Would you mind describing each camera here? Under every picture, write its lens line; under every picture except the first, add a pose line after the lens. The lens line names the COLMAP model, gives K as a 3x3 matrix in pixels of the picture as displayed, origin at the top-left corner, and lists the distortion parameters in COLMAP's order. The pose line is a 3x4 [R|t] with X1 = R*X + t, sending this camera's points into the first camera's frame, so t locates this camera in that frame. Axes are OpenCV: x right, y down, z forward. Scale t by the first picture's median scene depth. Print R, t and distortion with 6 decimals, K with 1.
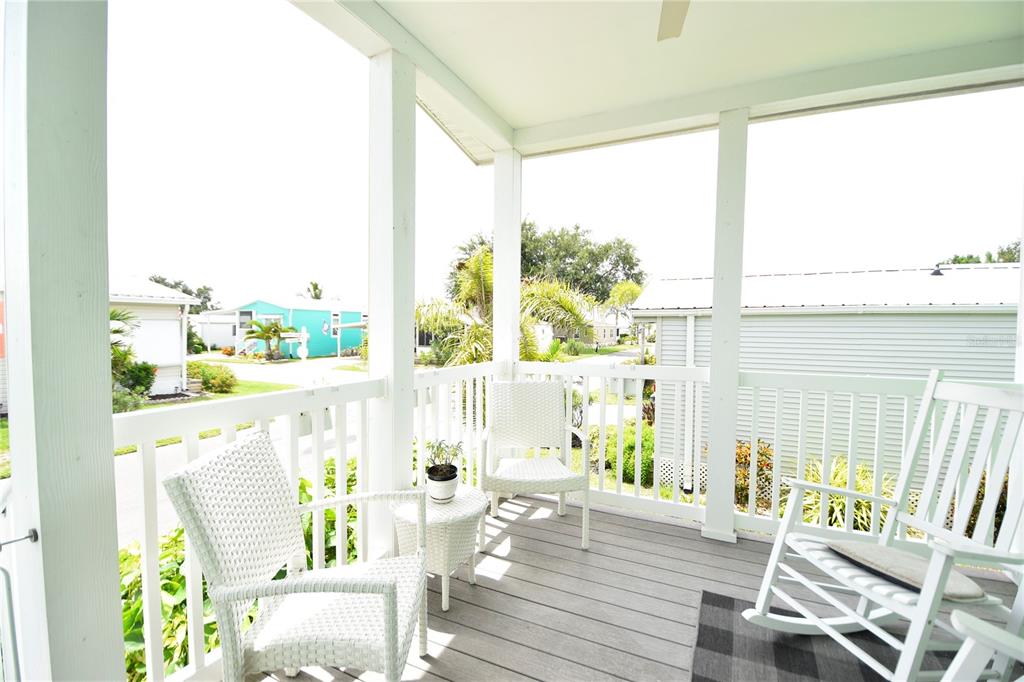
lens RADIAL K [[448.4, 0, 516.1], [0, 448.4, 339.4], [0, 0, 1]] dist [0.005147, -0.014704]
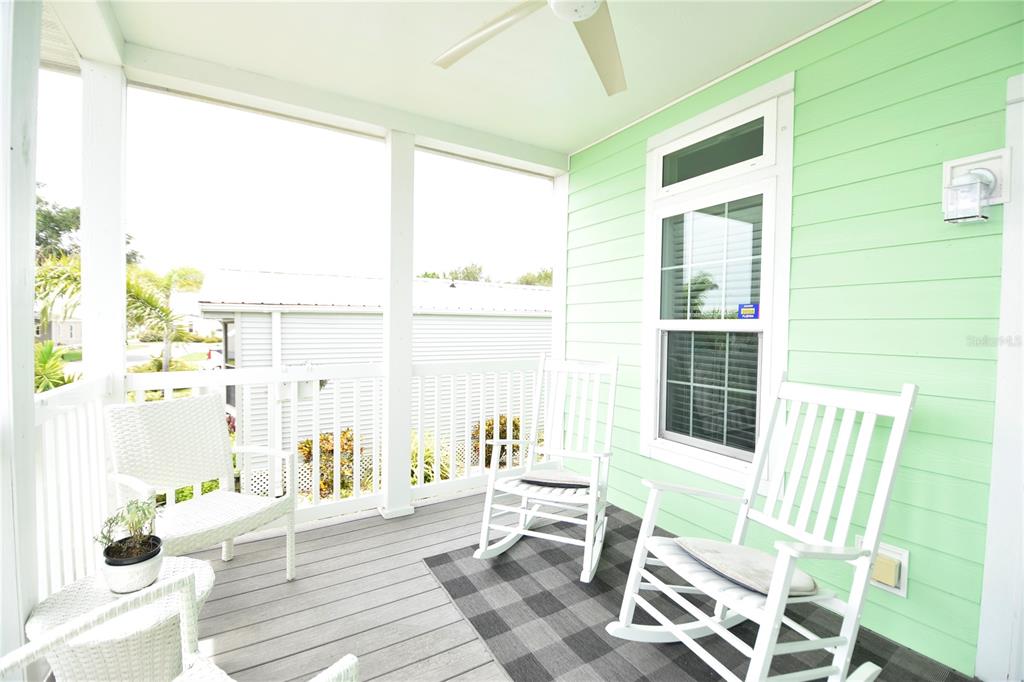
lens RADIAL K [[448.4, 0, 519.1], [0, 448.4, 339.2], [0, 0, 1]] dist [0.005147, -0.014704]
pose [[0.544540, -0.026392, 0.838319, -0.322688], [0.019770, 0.999631, 0.018628, -0.007461], [-0.838502, 0.006430, 0.544861, 0.148830]]
